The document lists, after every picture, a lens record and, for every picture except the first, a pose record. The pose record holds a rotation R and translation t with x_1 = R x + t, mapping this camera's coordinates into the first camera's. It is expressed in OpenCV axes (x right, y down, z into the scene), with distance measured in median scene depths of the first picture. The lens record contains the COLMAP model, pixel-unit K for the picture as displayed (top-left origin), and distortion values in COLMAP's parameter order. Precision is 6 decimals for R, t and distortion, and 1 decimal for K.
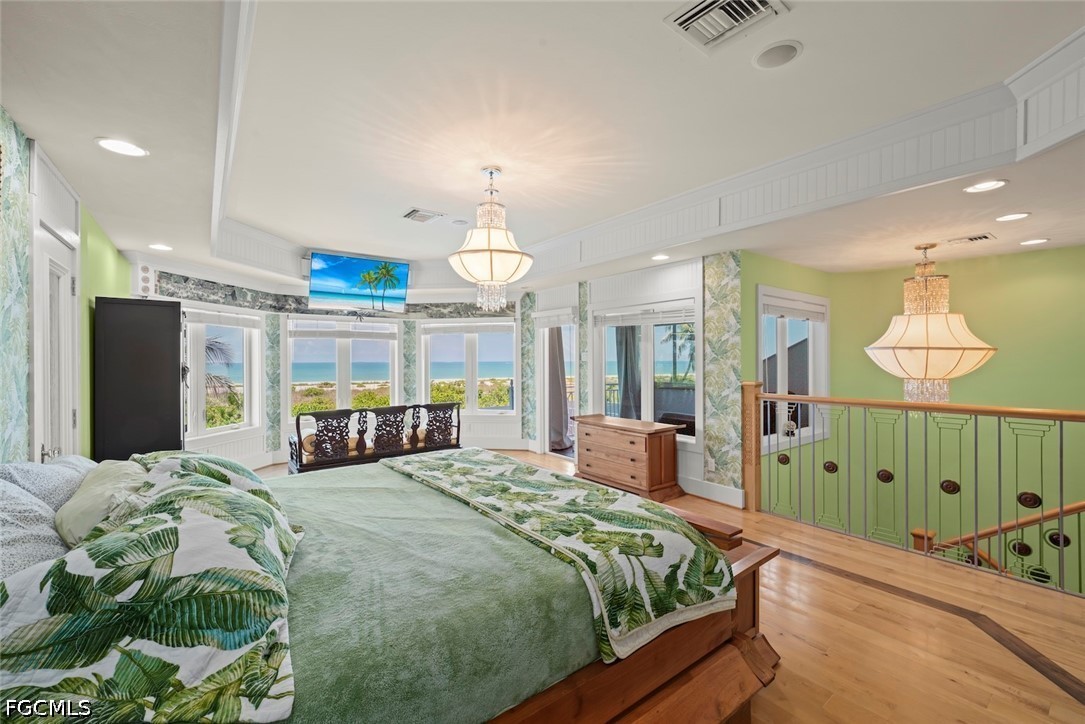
lens RADIAL K [[456.4, 0, 542.5], [0, 456.4, 362.0], [0, 0, 1]] dist [-0.000368, -0.000034]
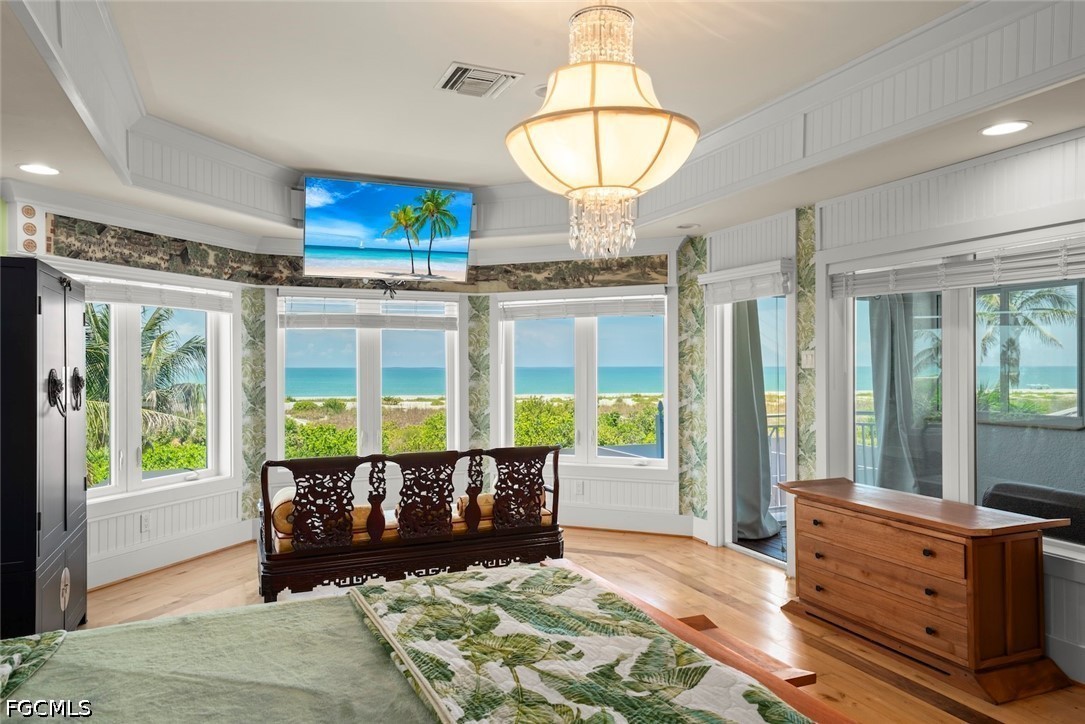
lens RADIAL K [[730.9, 0, 540.6], [0, 730.9, 367.0], [0, 0, 1]] dist [0.032601, 0.000621]
pose [[0.971347, 0.001889, -0.237657, 0.000091], [-0.001983, 0.999998, -0.000155, -0.002575], [0.237656, 0.000622, 0.971349, 0.172579]]
